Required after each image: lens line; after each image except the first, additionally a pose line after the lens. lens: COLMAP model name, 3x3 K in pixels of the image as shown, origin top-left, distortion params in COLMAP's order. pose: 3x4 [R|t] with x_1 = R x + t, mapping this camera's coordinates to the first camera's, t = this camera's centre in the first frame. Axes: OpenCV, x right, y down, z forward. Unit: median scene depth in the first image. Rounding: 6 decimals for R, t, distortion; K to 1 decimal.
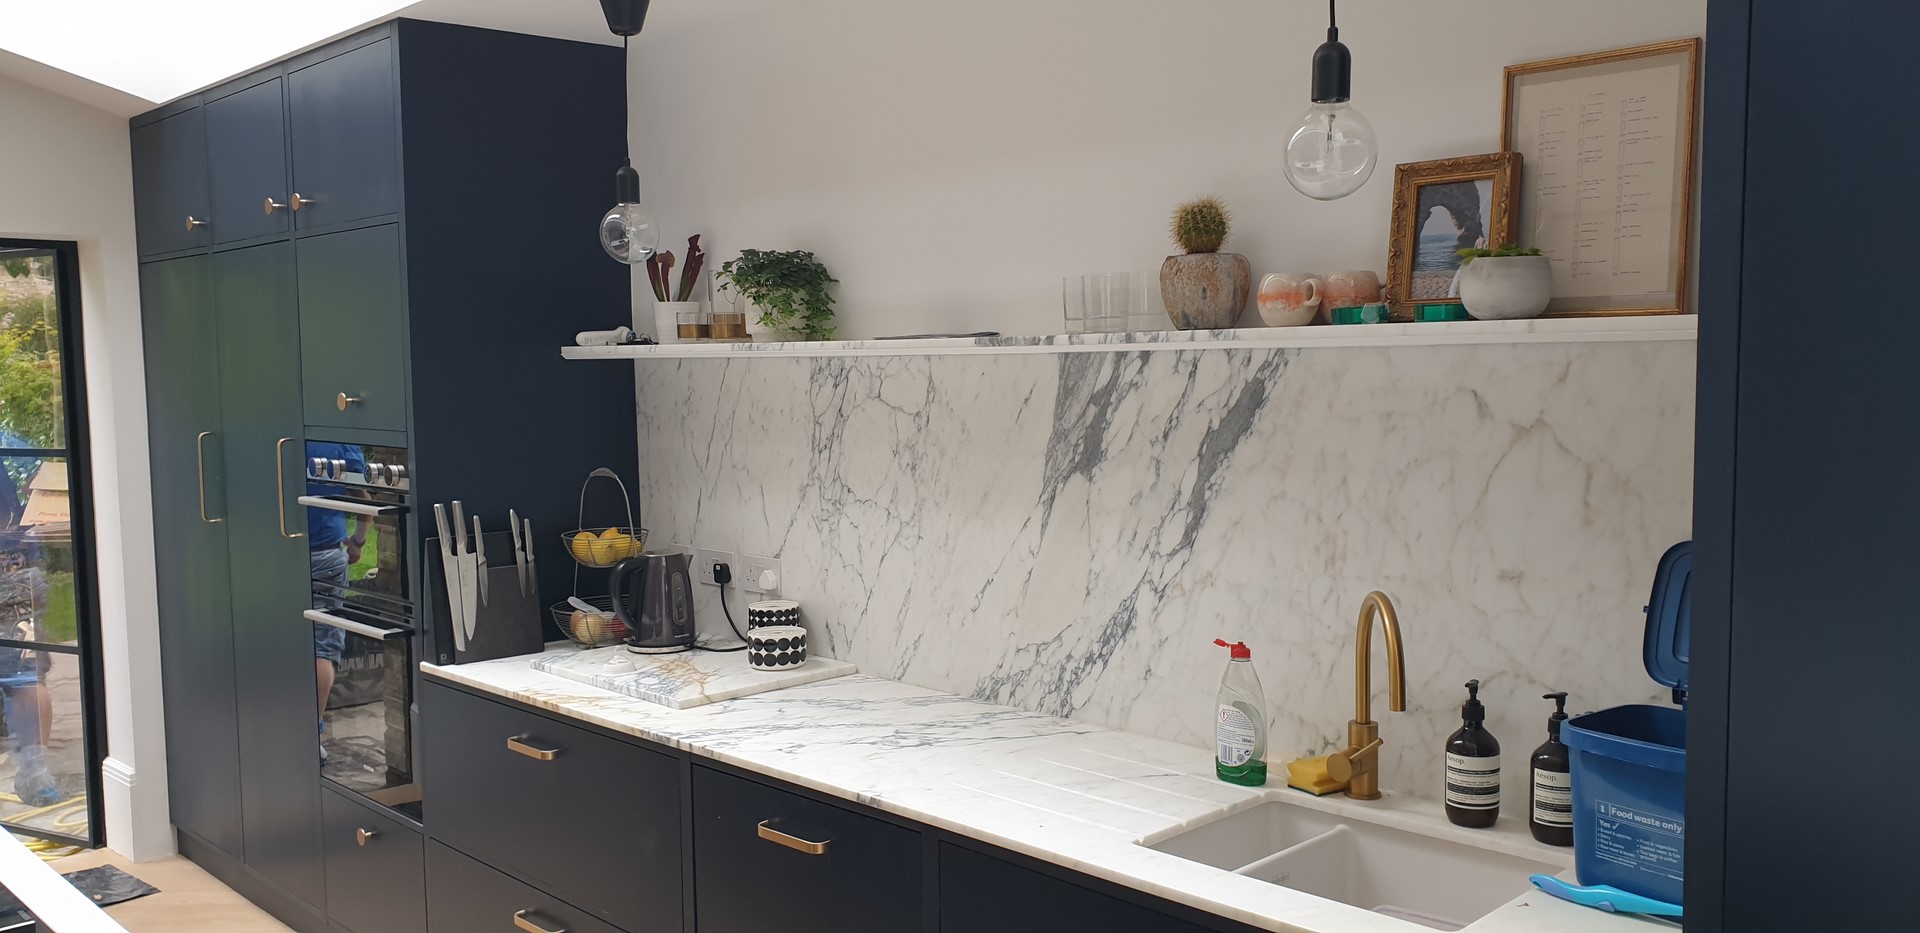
lens RADIAL K [[1533.3, 0, 959.9], [0, 1533.3, 468.3], [0, 0, 1]] dist [0.003991, -0.000032]
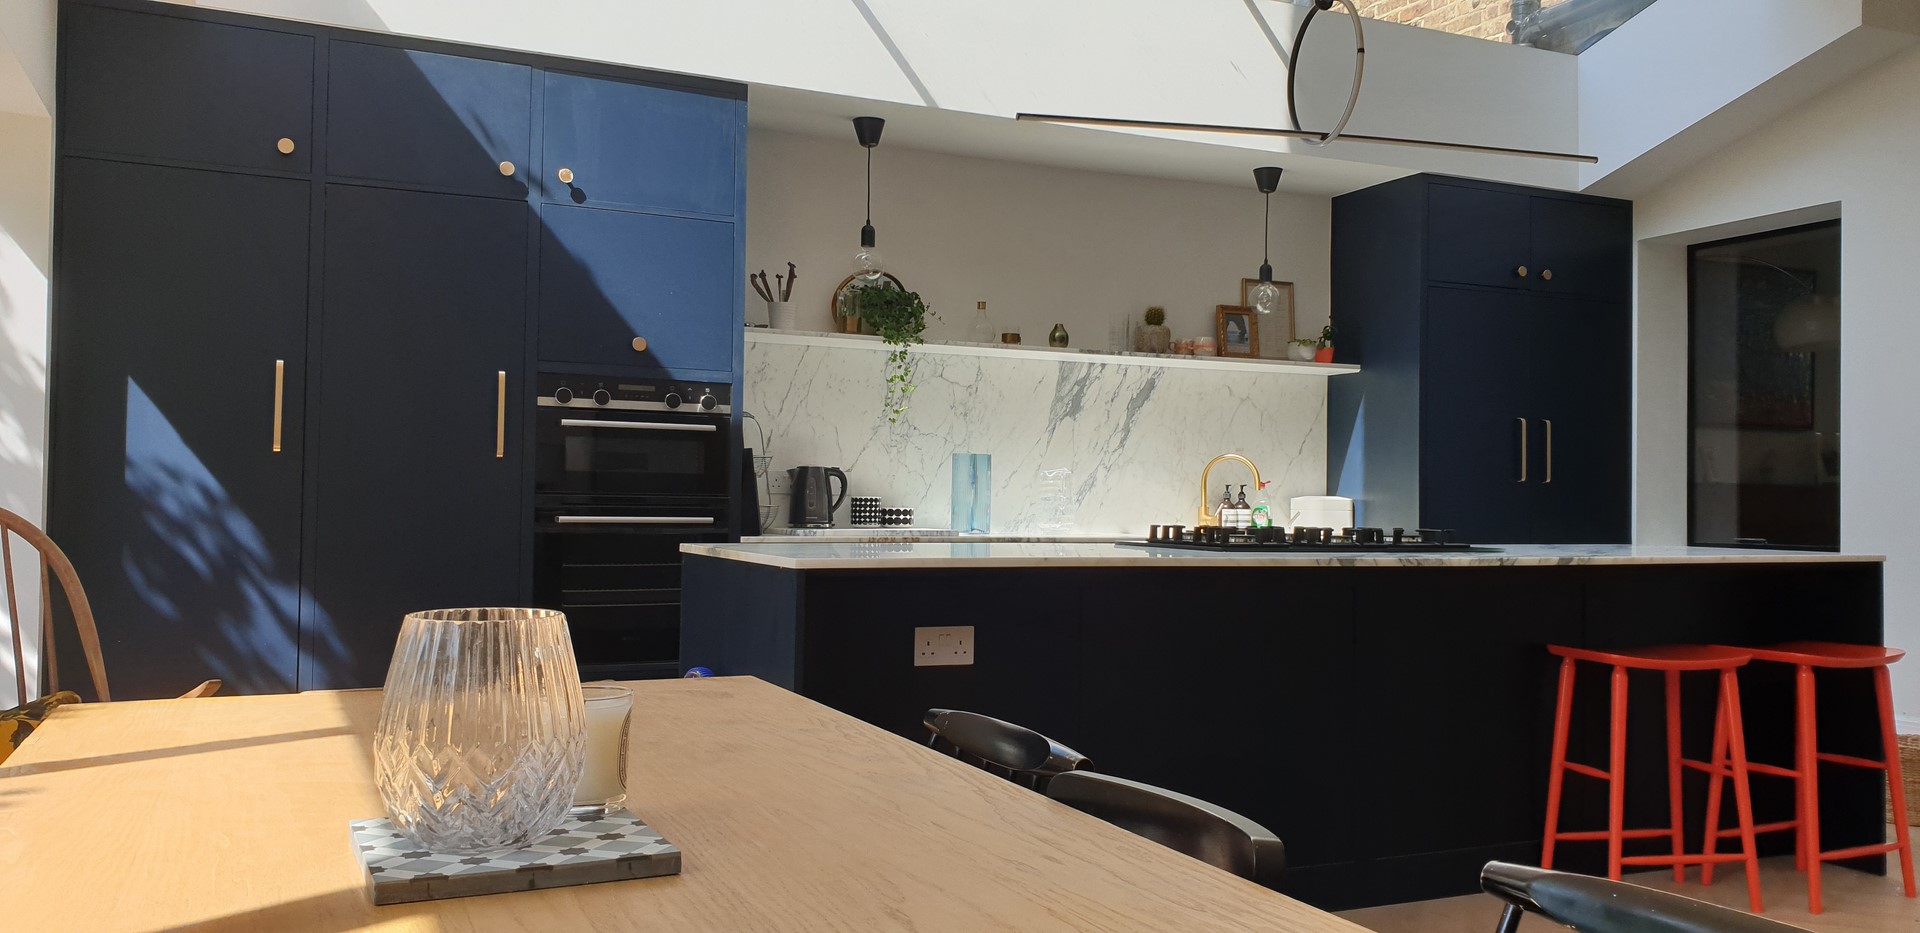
lens RADIAL K [[1533.3, 0, 959.4], [0, 1533.3, 468.9], [0, 0, 1]] dist [0.003991, -0.000032]
pose [[0.280351, 0.042663, 0.958949, -2.092411], [0.056358, 0.996557, -0.060813, 0.204775], [-0.958242, 0.071094, 0.276981, 0.568076]]
